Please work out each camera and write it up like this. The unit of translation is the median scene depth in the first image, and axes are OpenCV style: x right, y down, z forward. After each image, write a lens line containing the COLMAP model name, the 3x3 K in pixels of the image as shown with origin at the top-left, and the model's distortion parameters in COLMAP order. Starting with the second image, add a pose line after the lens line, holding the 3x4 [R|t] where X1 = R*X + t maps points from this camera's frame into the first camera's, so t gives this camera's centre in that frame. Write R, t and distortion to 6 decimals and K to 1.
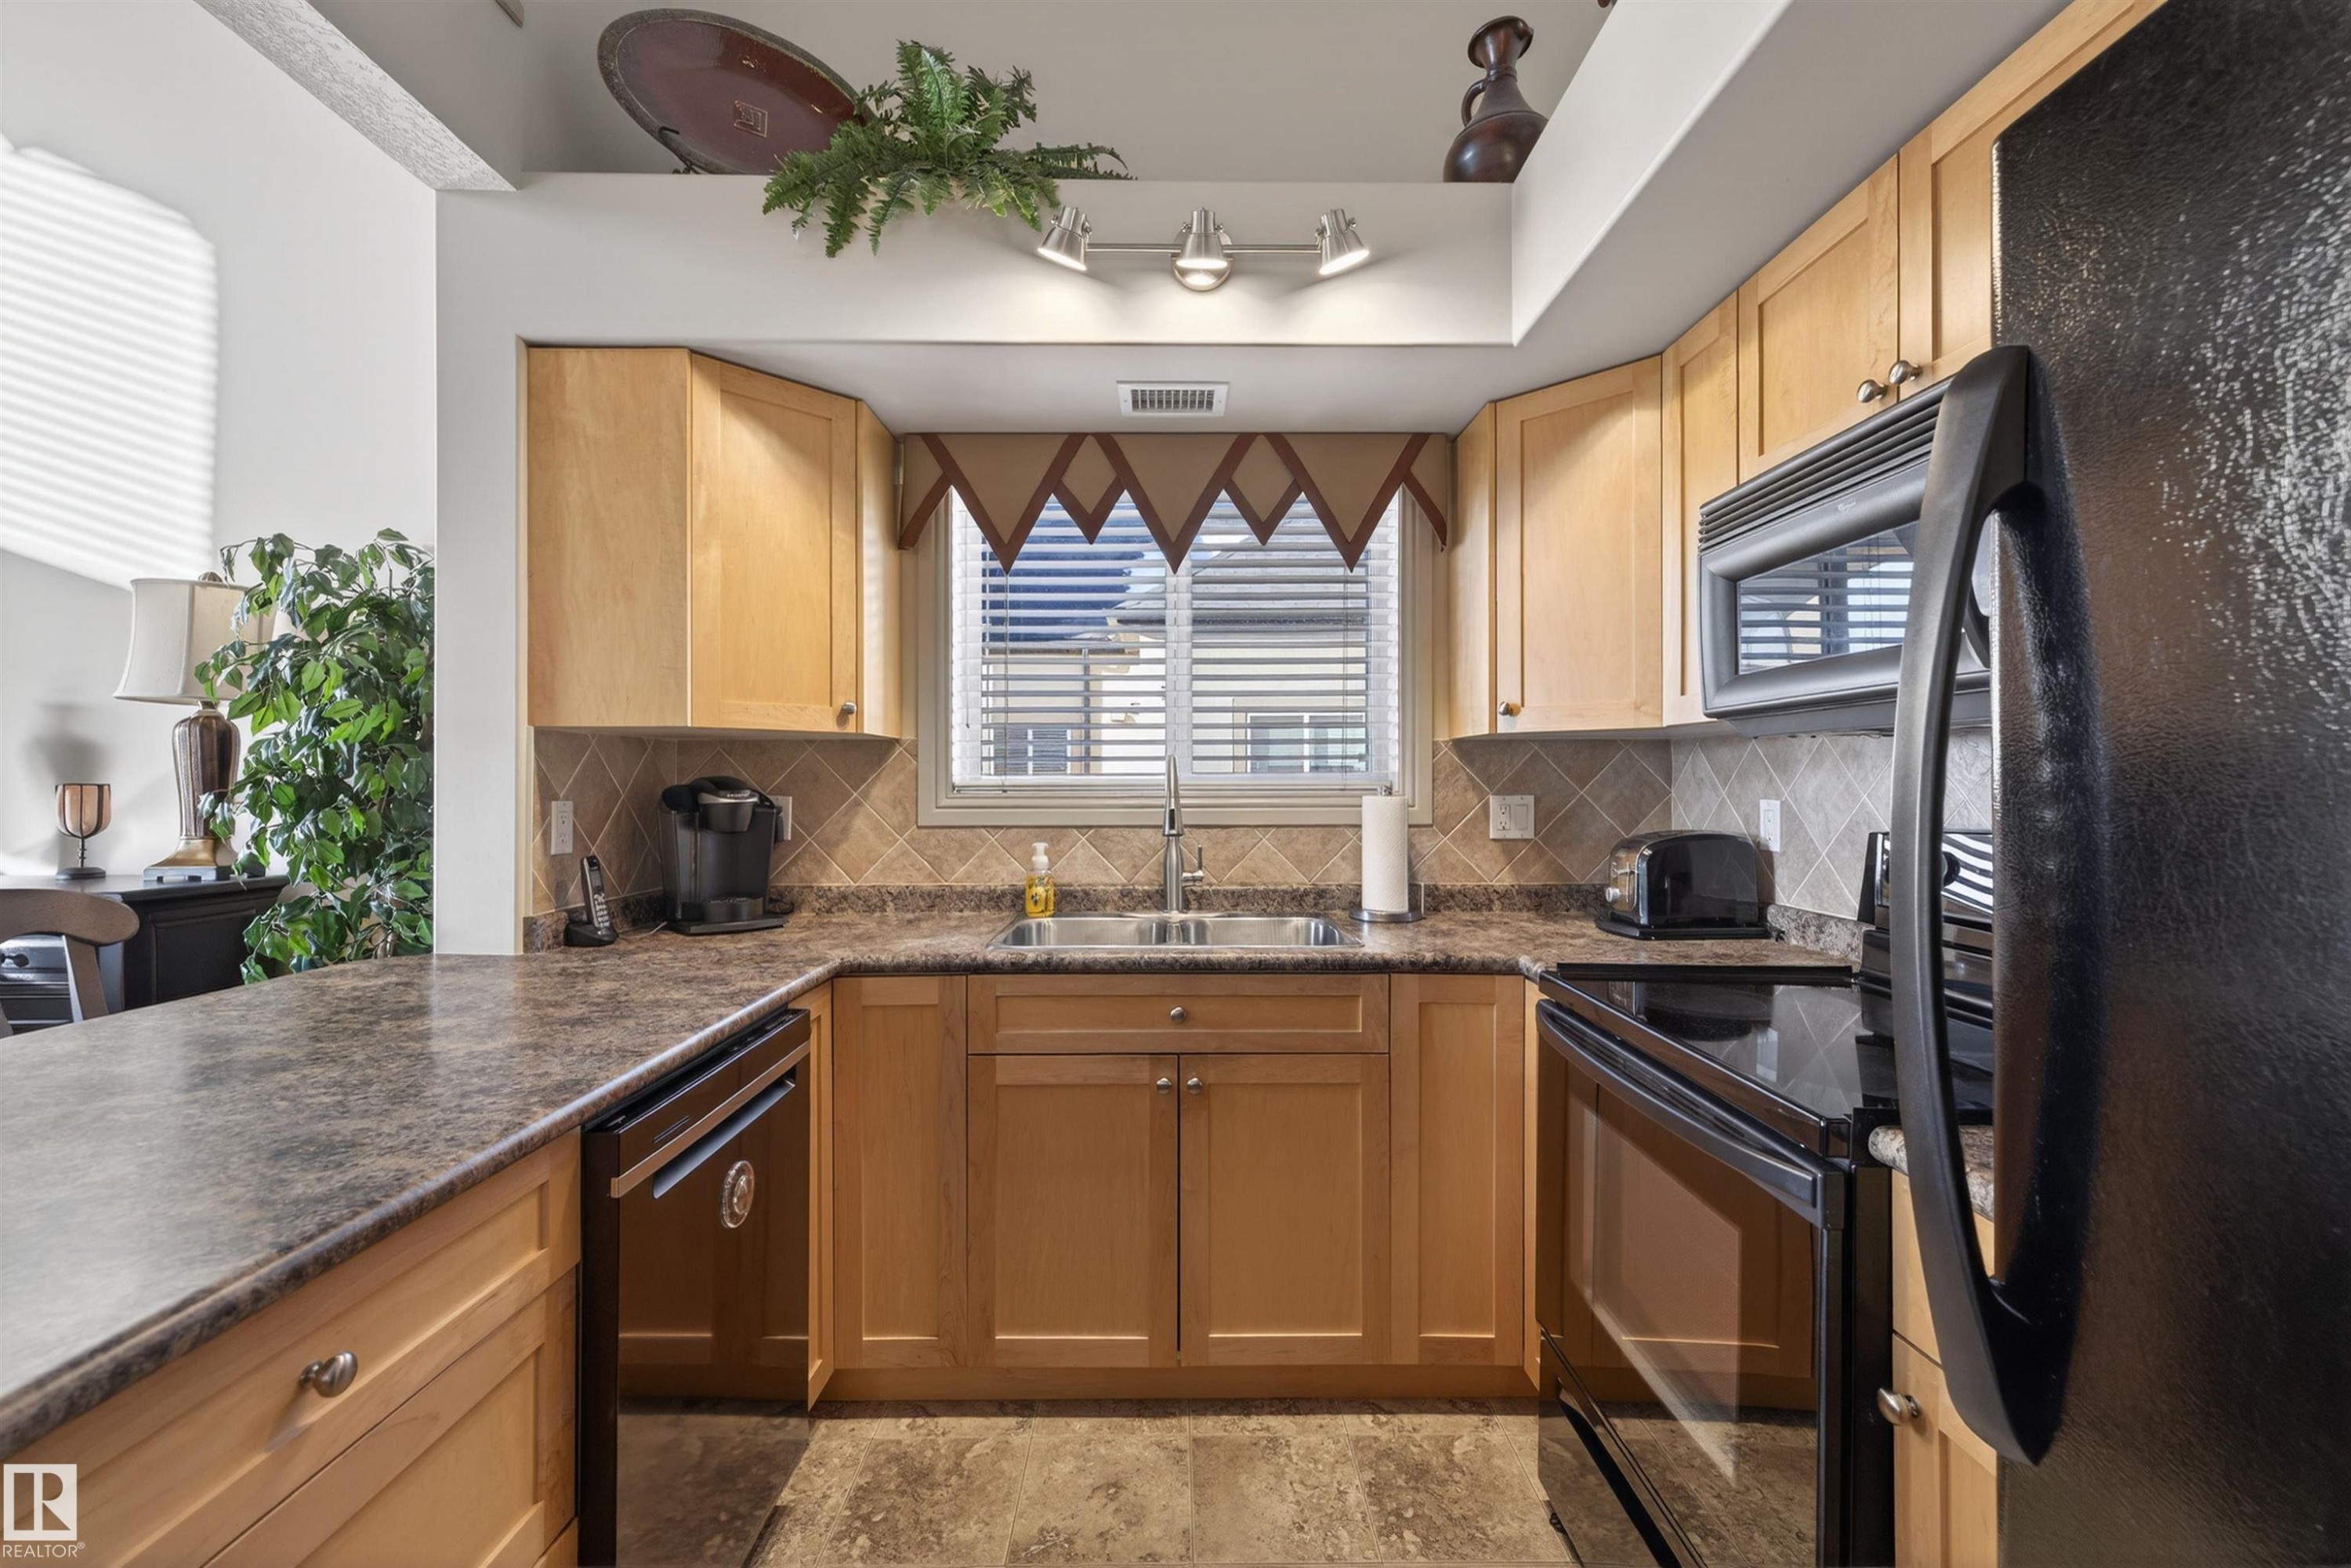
lens RADIAL K [[990.5, 0, 1176.7], [0, 990.5, 776.0], [0, 0, 1]] dist [0.010523, -0.000848]
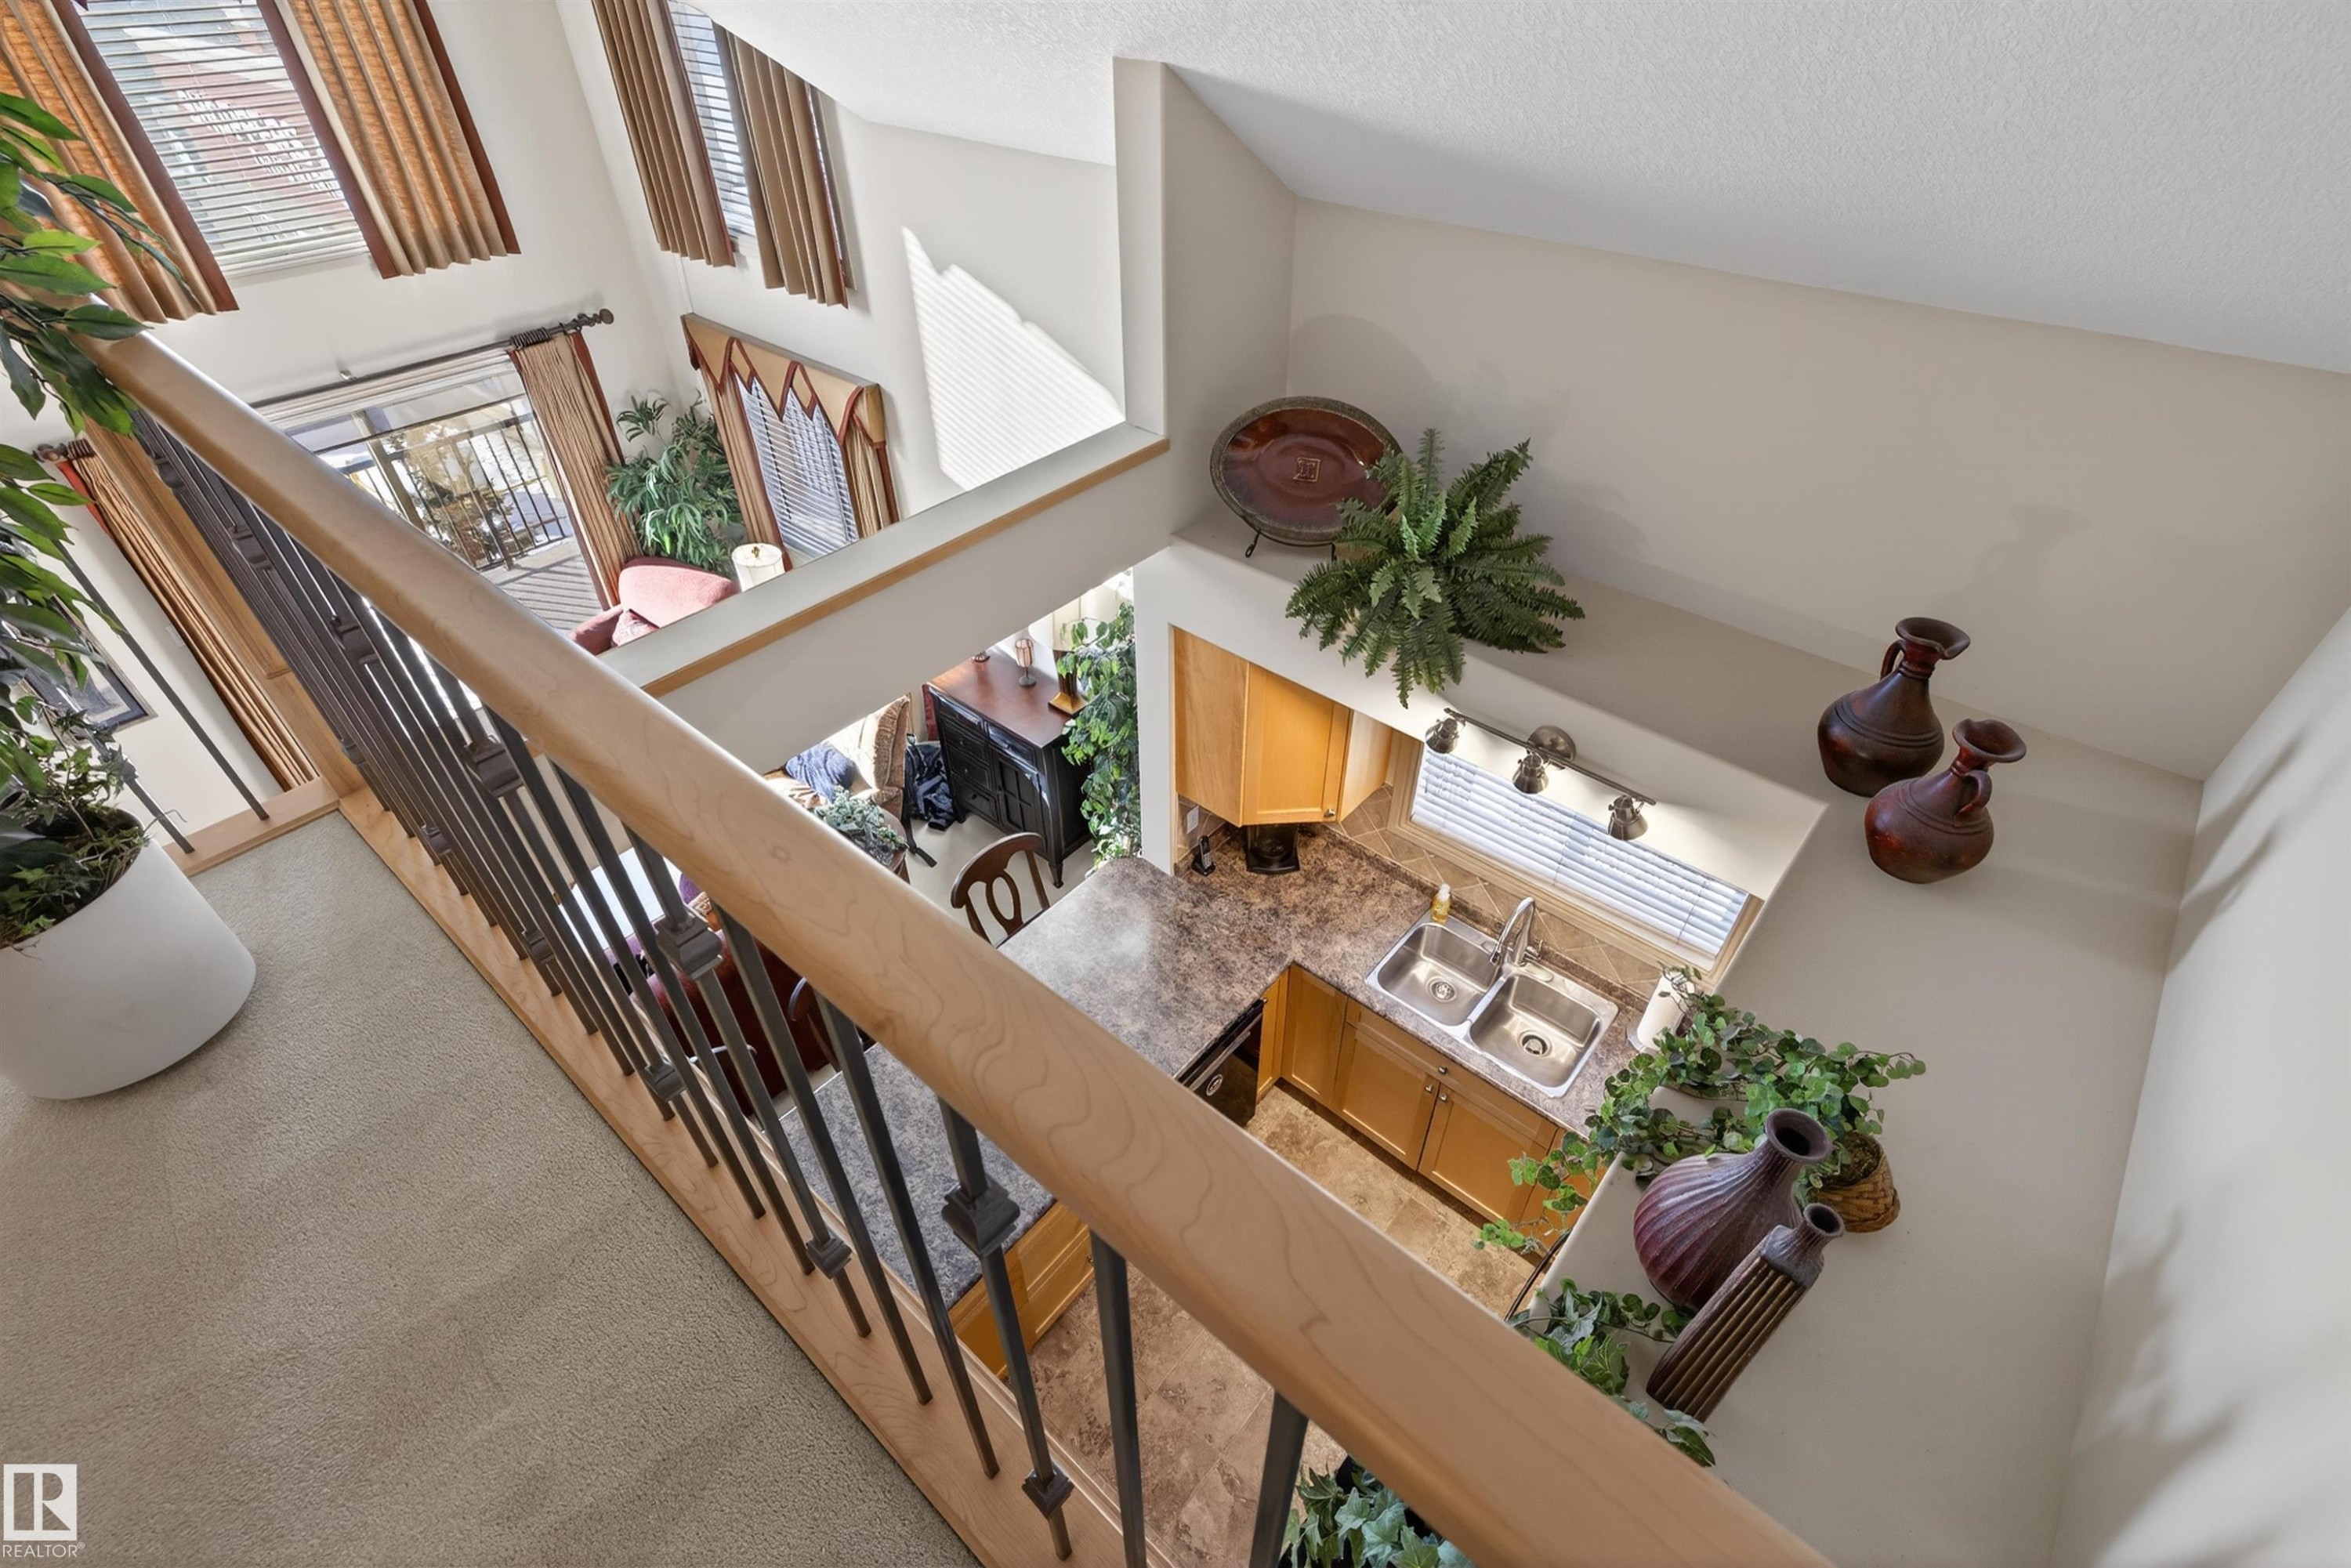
lens RADIAL K [[1052.3, 0, 1162.9], [0, 1052.3, 776.7], [0, 0, 1]] dist [0.015573, -0.000580]
pose [[0.748243, 0.420944, -0.512775, 0.324466], [0.017240, 0.760323, 0.649316, -1.218486], [0.663201, -0.494687, 0.561649, -0.139908]]
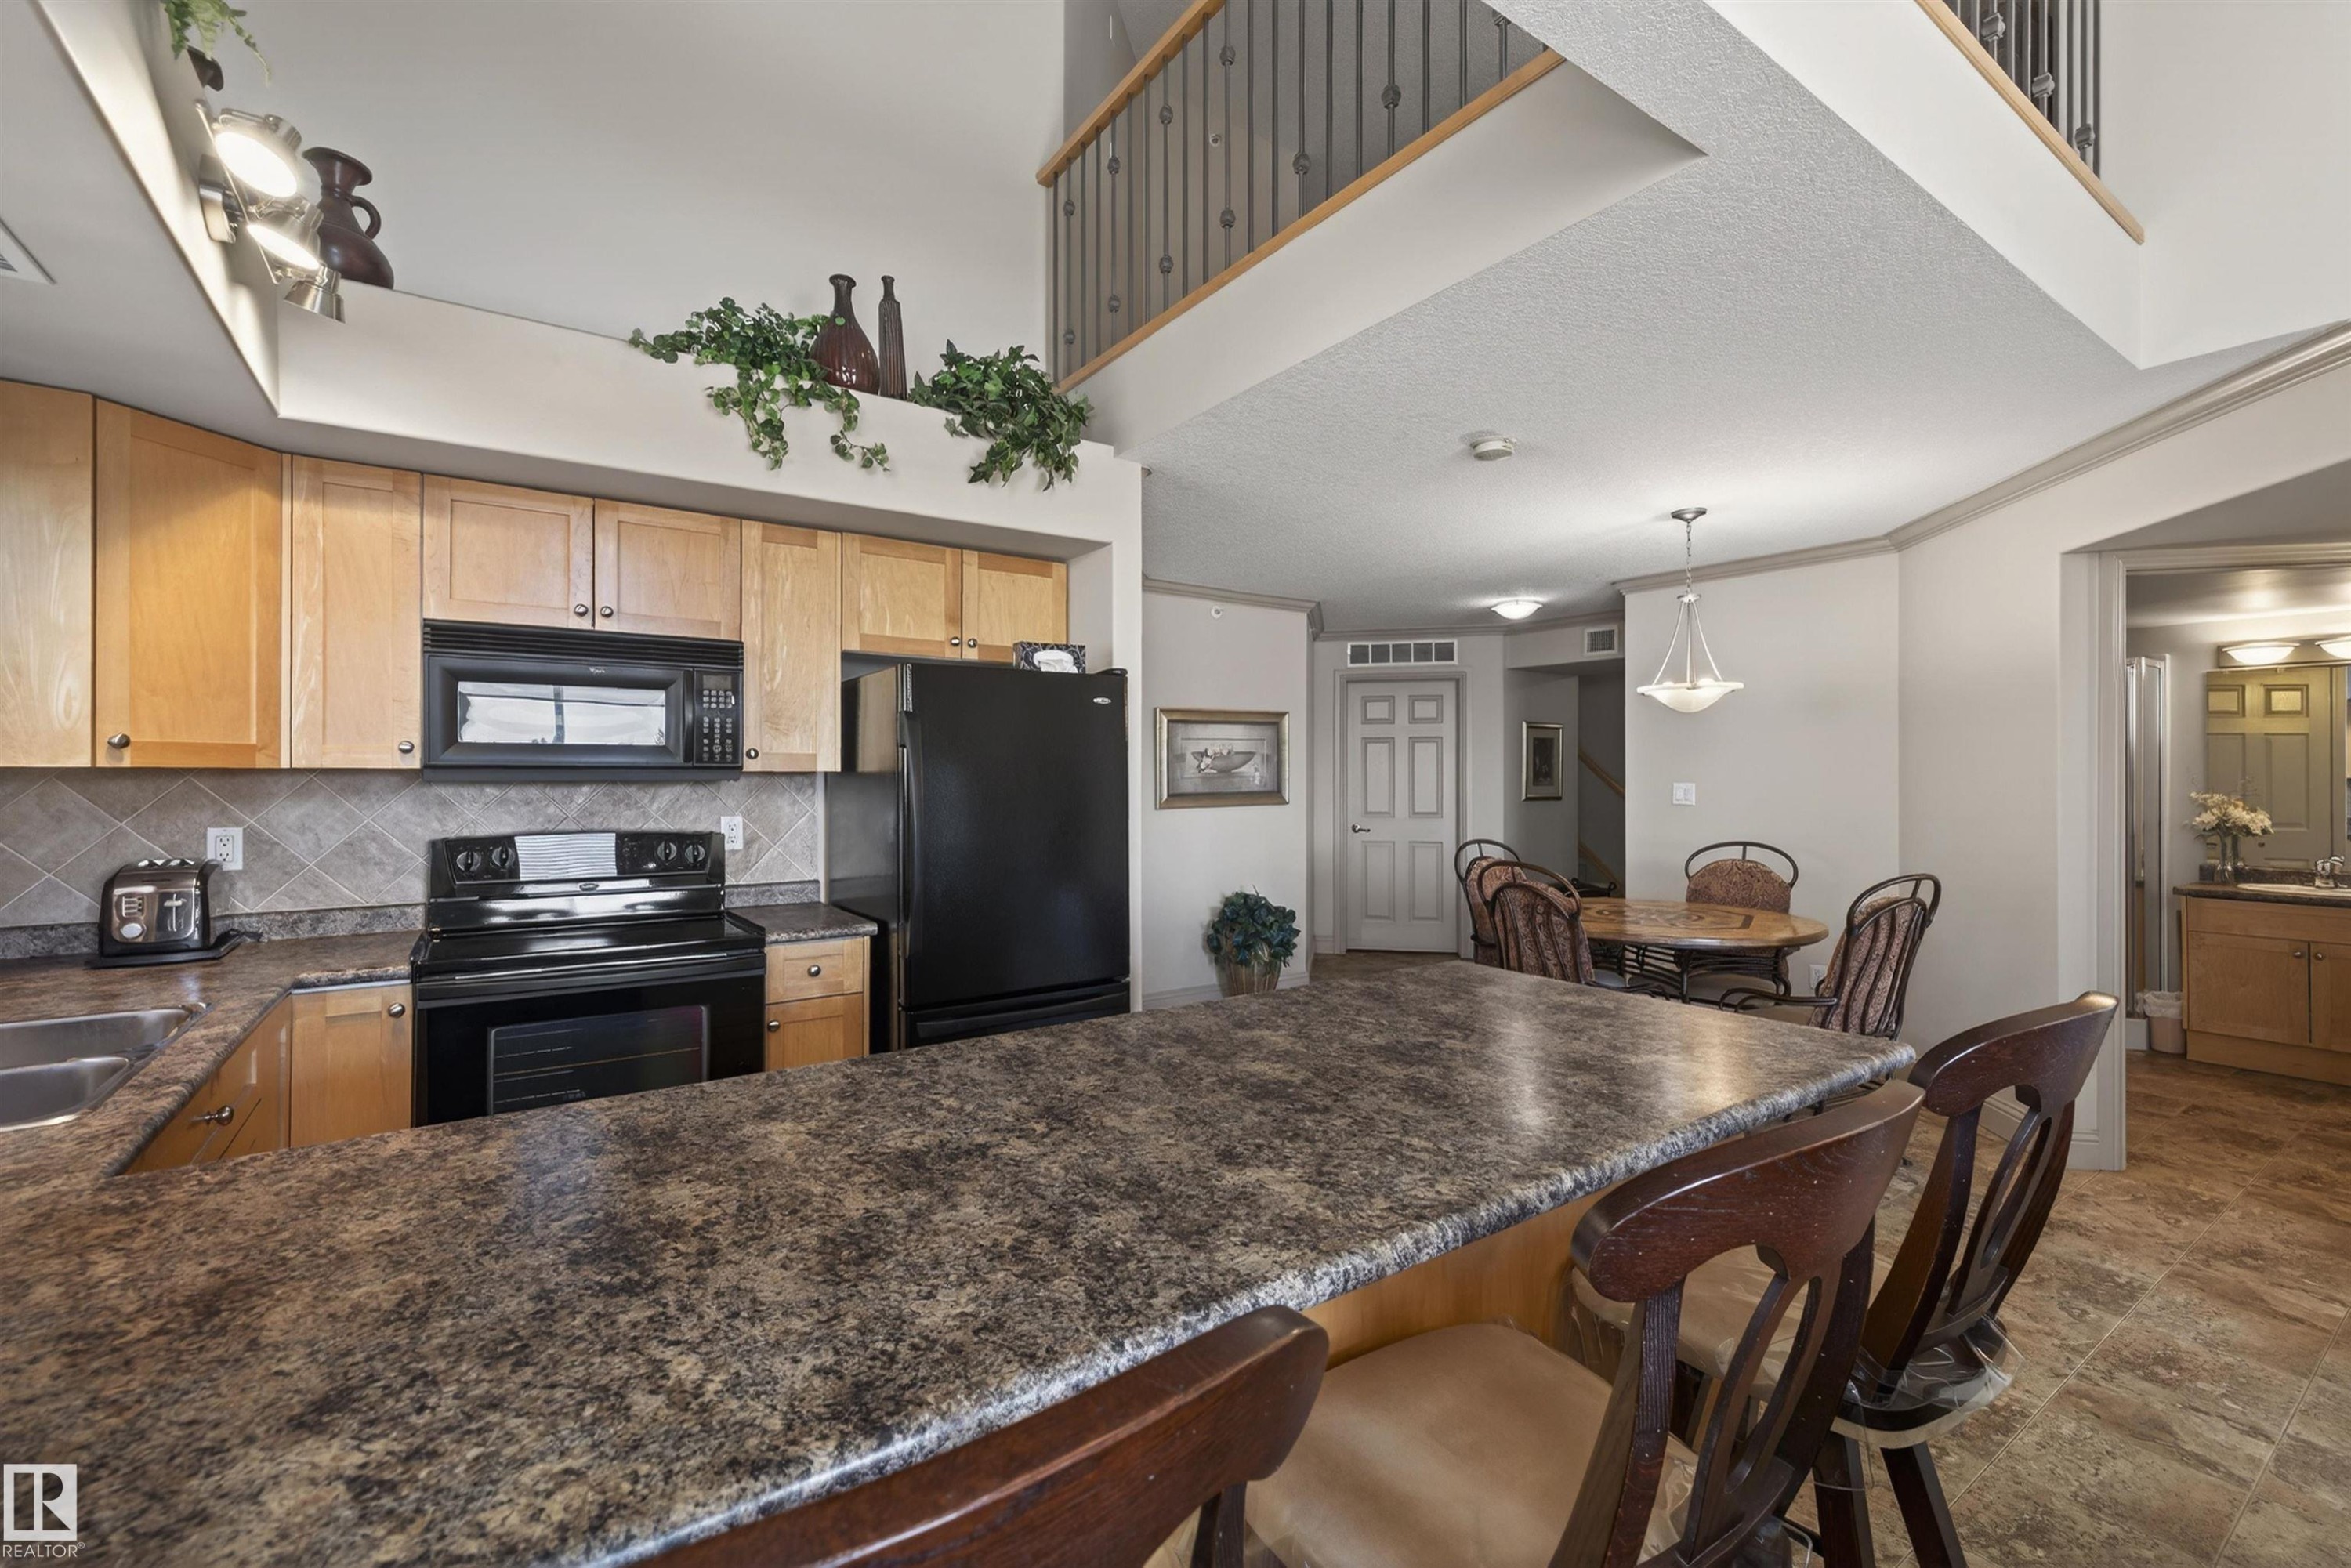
lens RADIAL K [[990.5, 0, 1171.4], [0, 990.5, 771.8], [0, 0, 1]] dist [0.010523, -0.000848]
pose [[-0.550265, 0.004306, 0.834979, -0.971857], [-0.002269, 0.999975, -0.006652, -0.035284], [-0.834987, -0.005555, -0.550242, 0.678746]]
